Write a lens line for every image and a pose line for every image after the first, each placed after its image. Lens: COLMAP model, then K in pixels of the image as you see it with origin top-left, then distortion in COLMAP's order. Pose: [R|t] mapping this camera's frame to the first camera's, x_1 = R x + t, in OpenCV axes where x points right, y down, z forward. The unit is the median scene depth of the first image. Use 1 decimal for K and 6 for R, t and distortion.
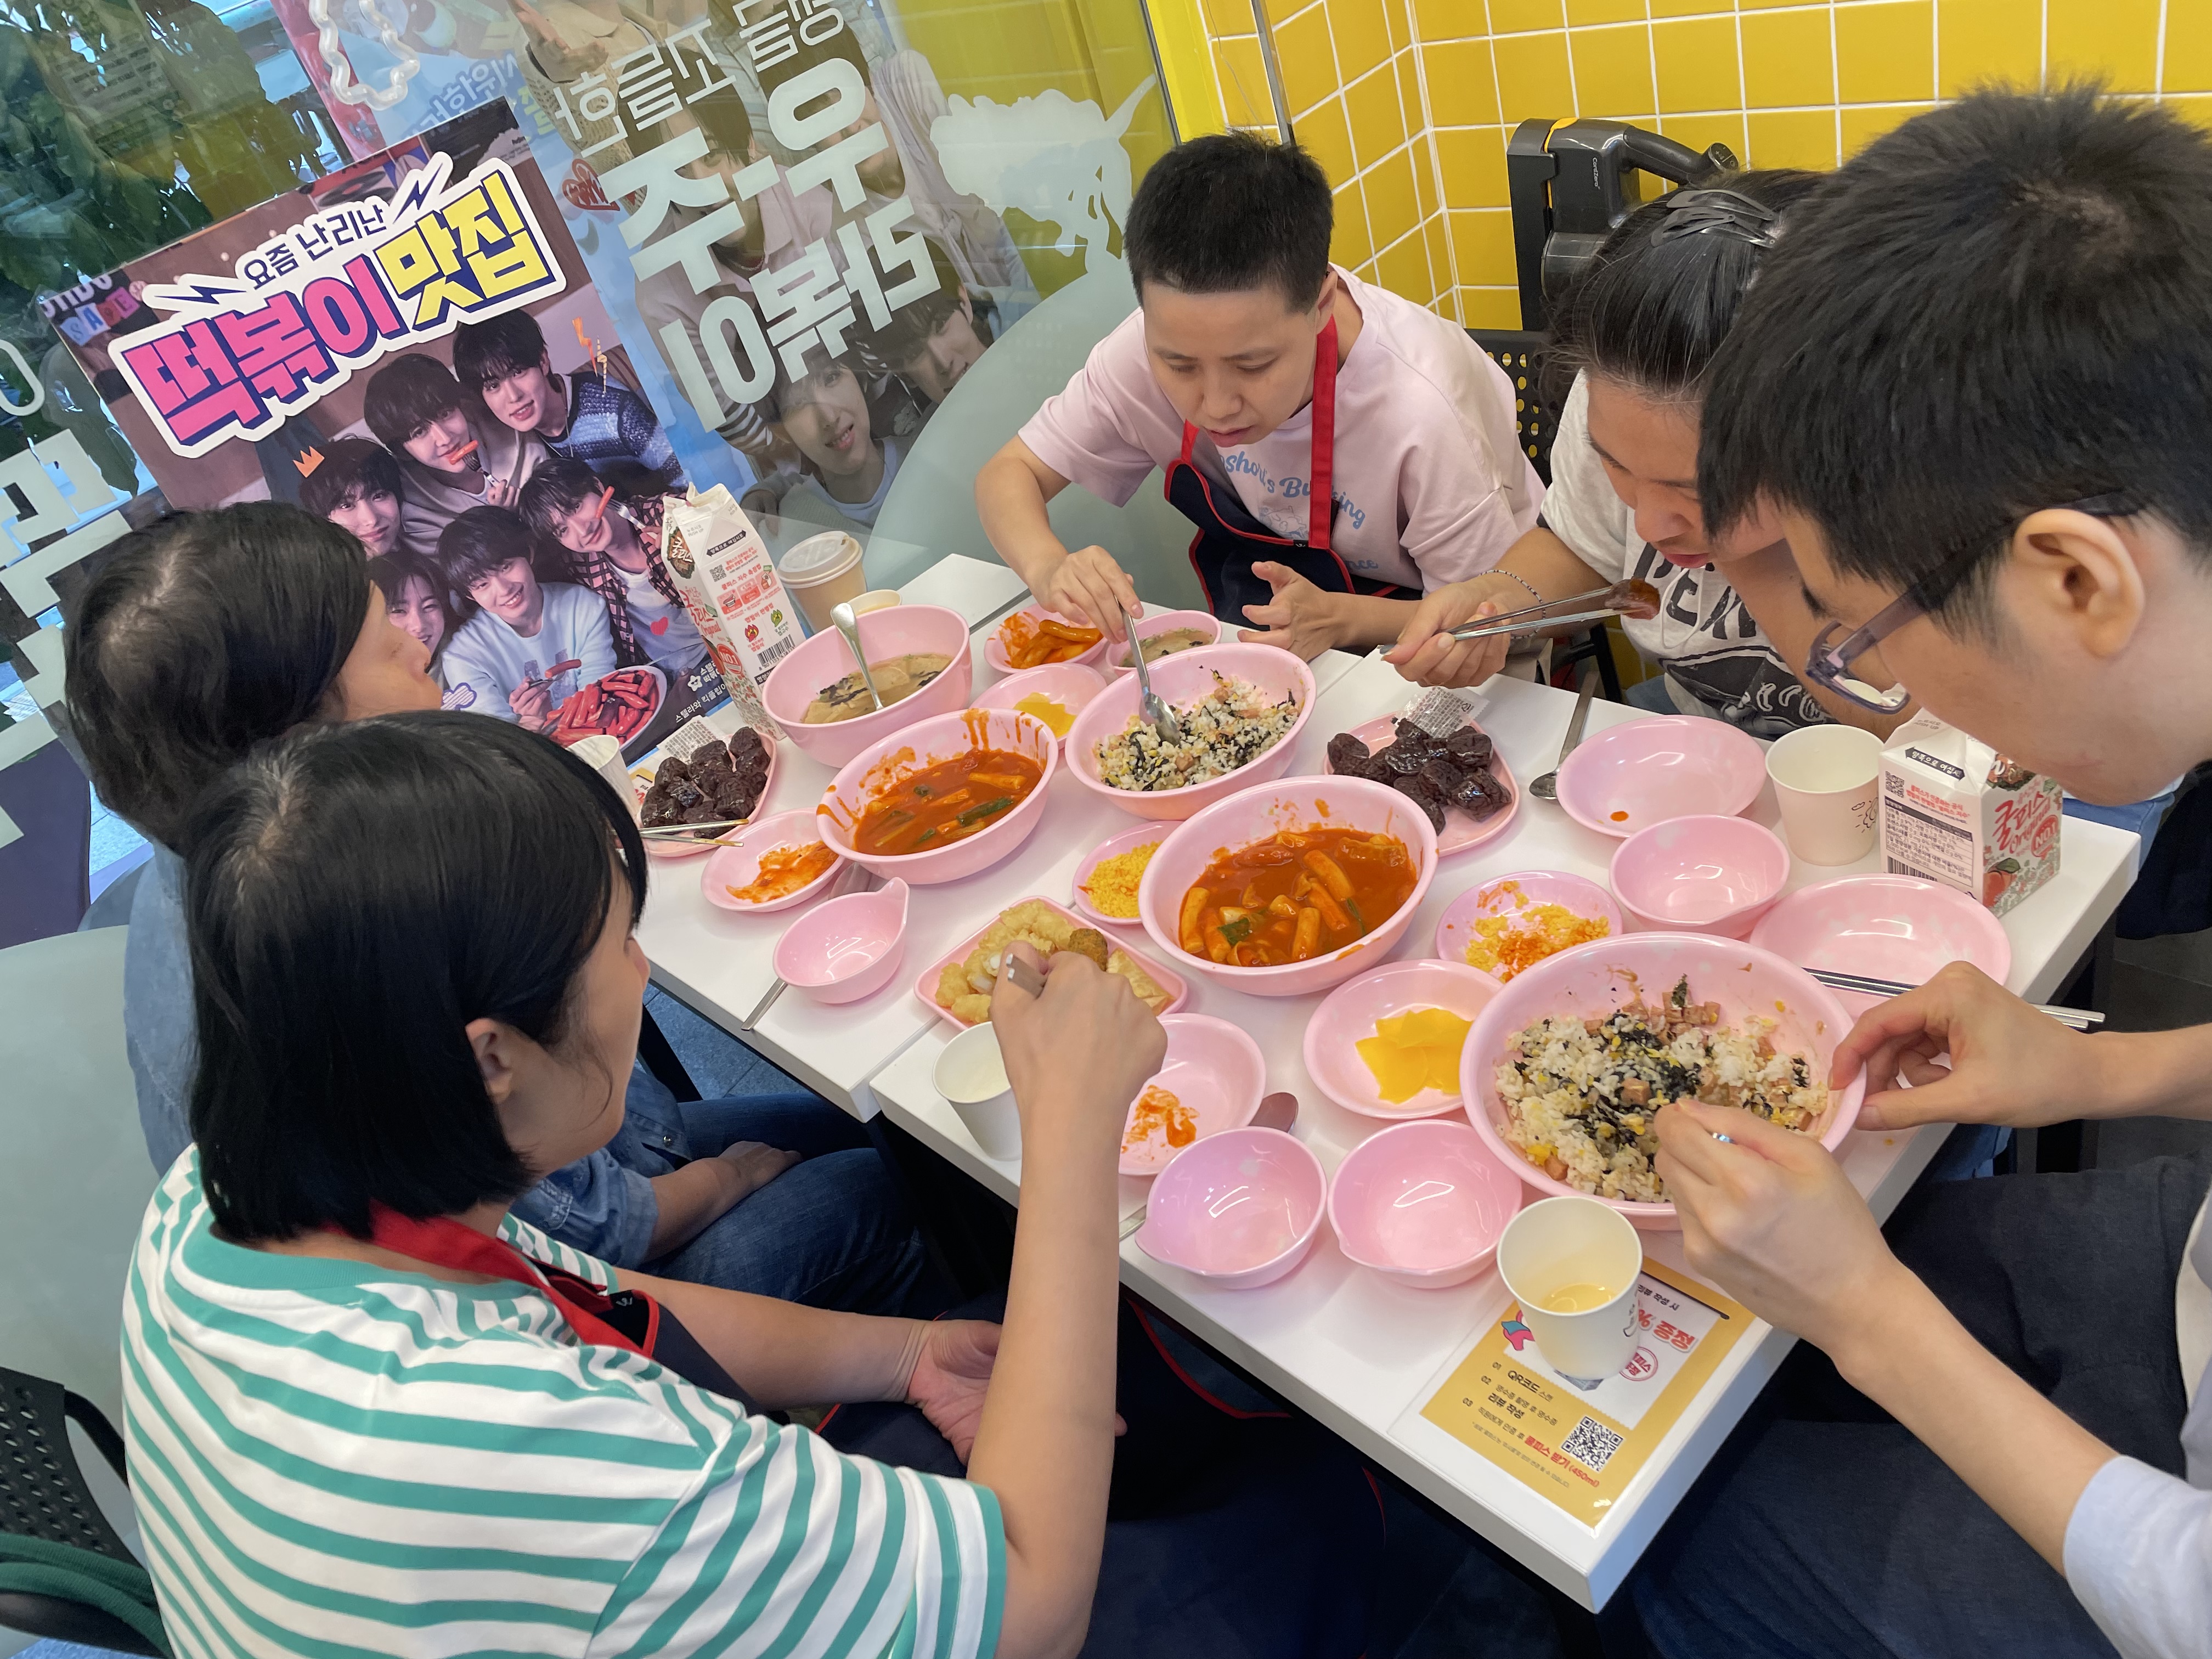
lens RADIAL K [[1665.0, 0, 1098.6], [0, 1665.0, 834.1], [0, 0, 1]] dist [0.027171, -0.023658]
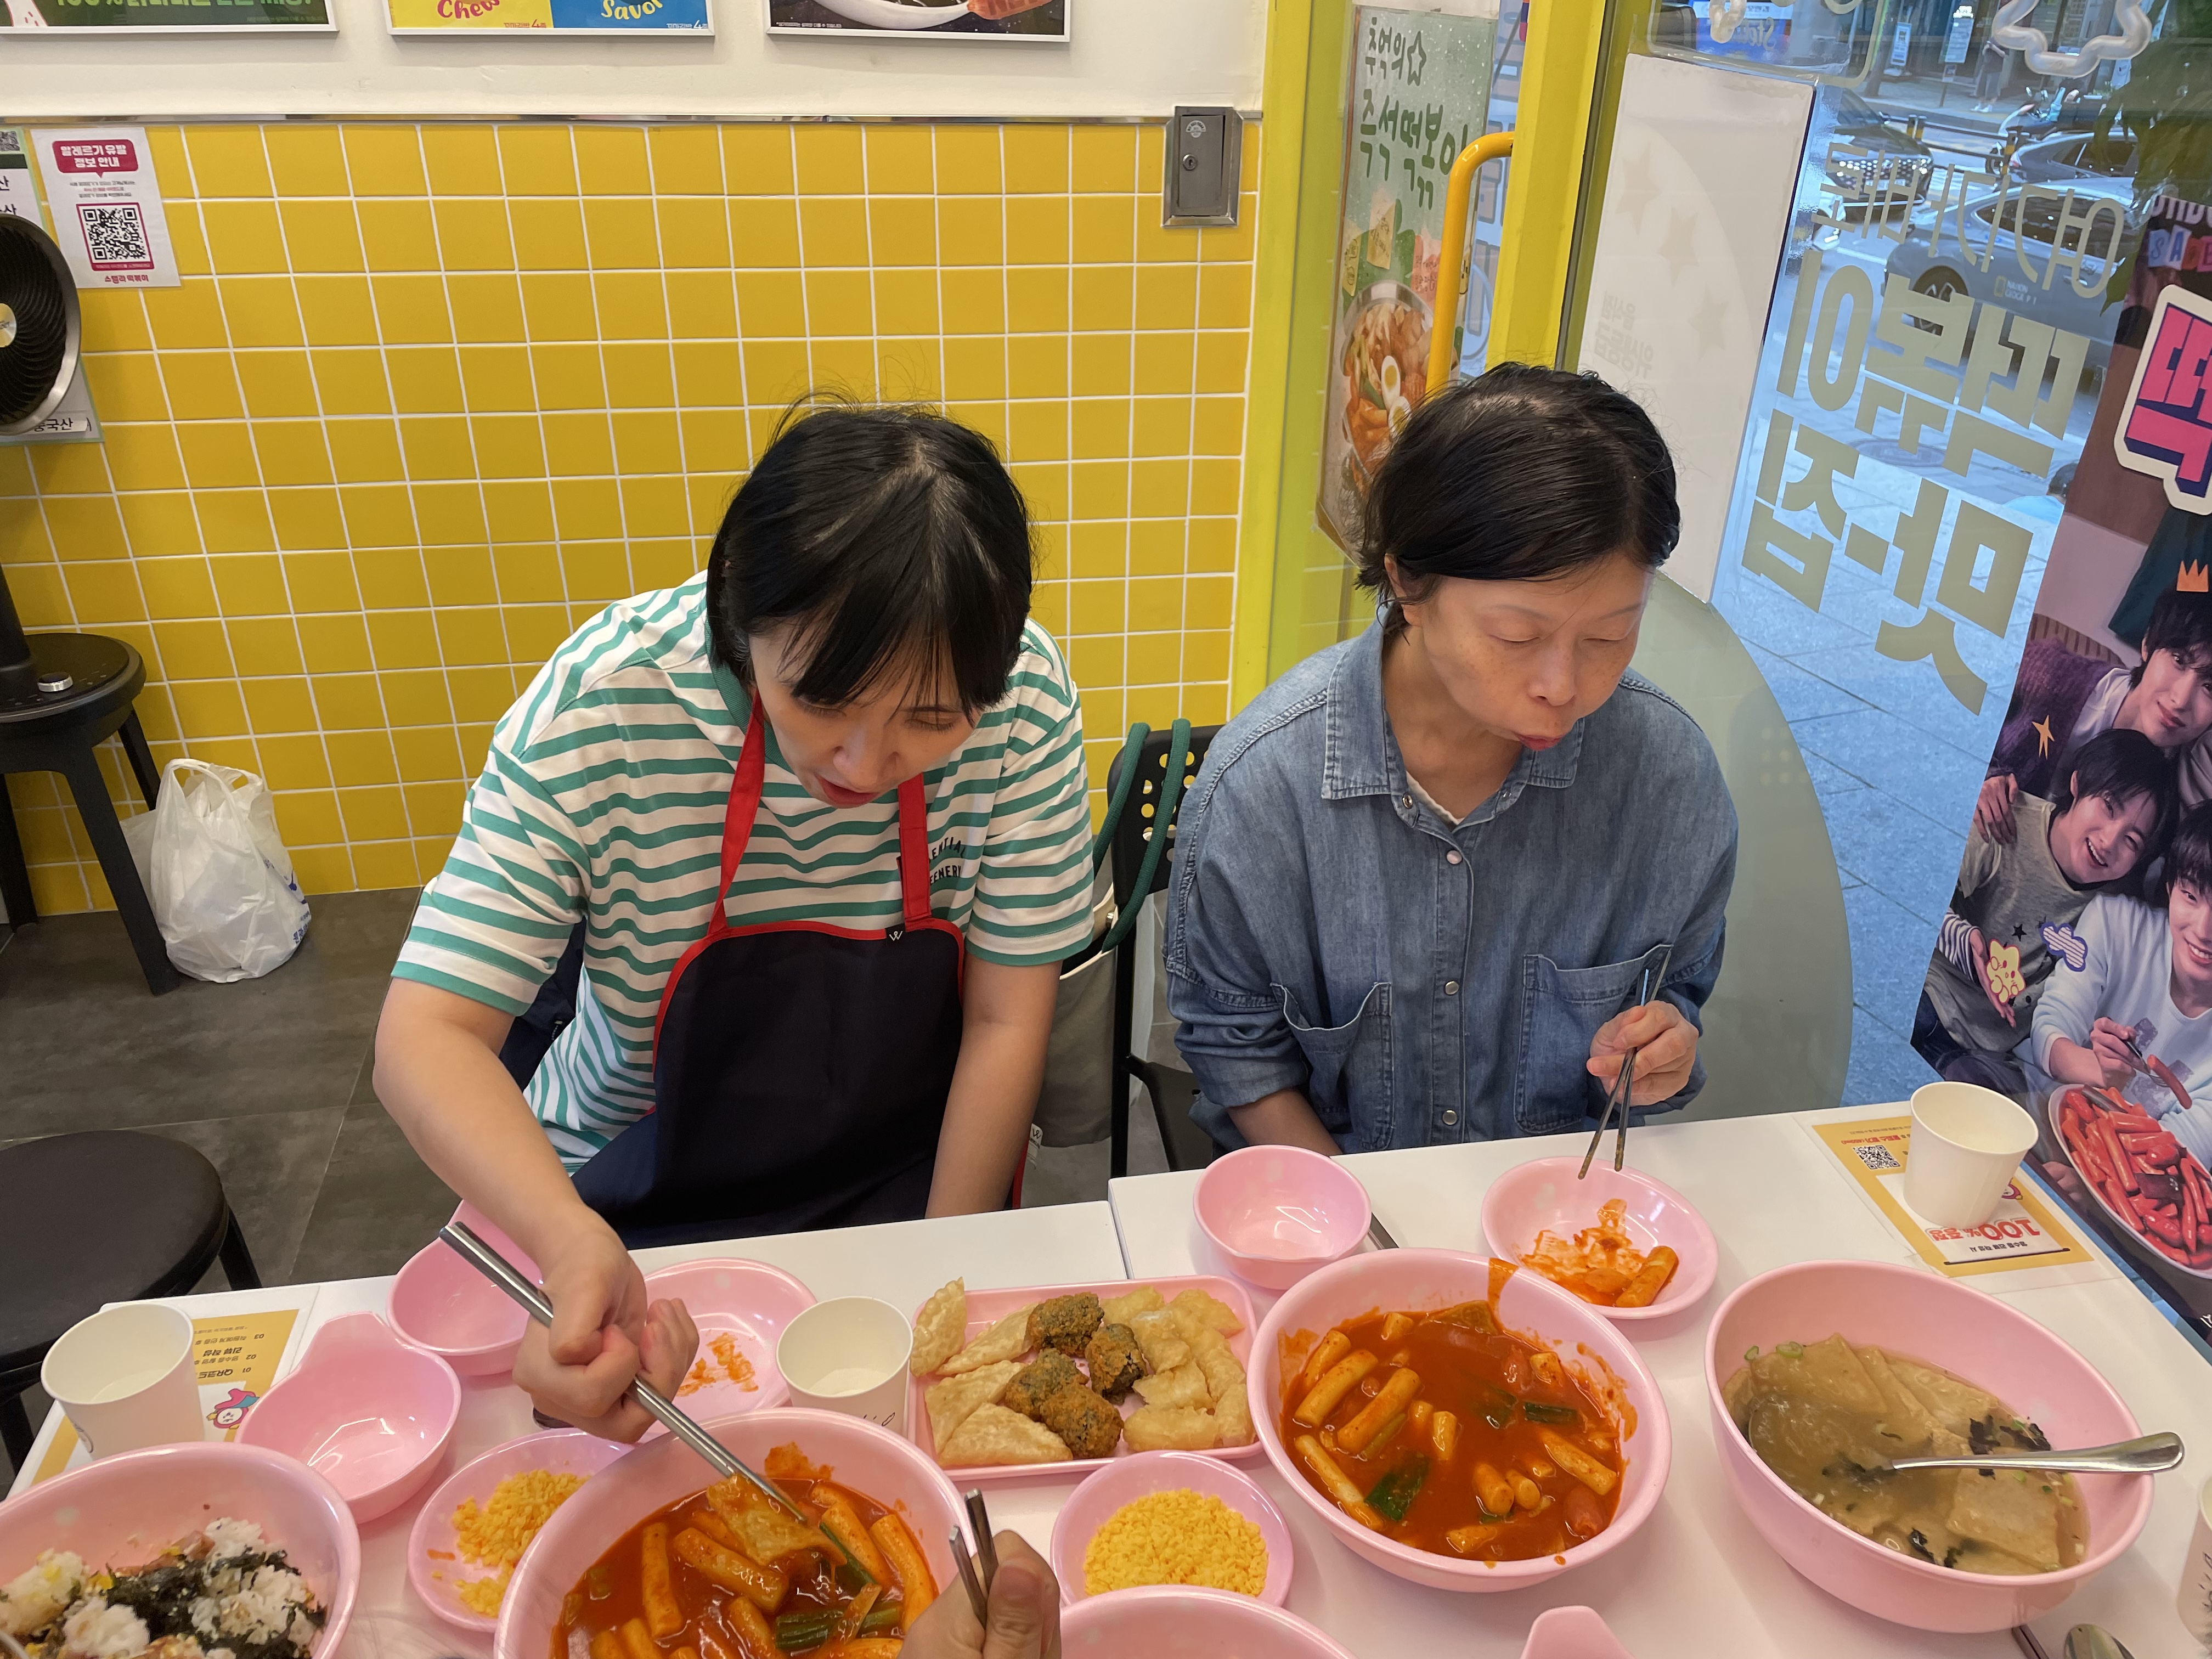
lens RADIAL K [[1665.0, 0, 1098.8], [0, 1665.0, 832.0], [0, 0, 1]] dist [0.027171, -0.023658]
pose [[-0.544409, 0.627049, -0.557161, 0.187268], [-0.356943, 0.427906, 0.830354, -0.540758], [0.759085, 0.650927, -0.009136, 0.694026]]
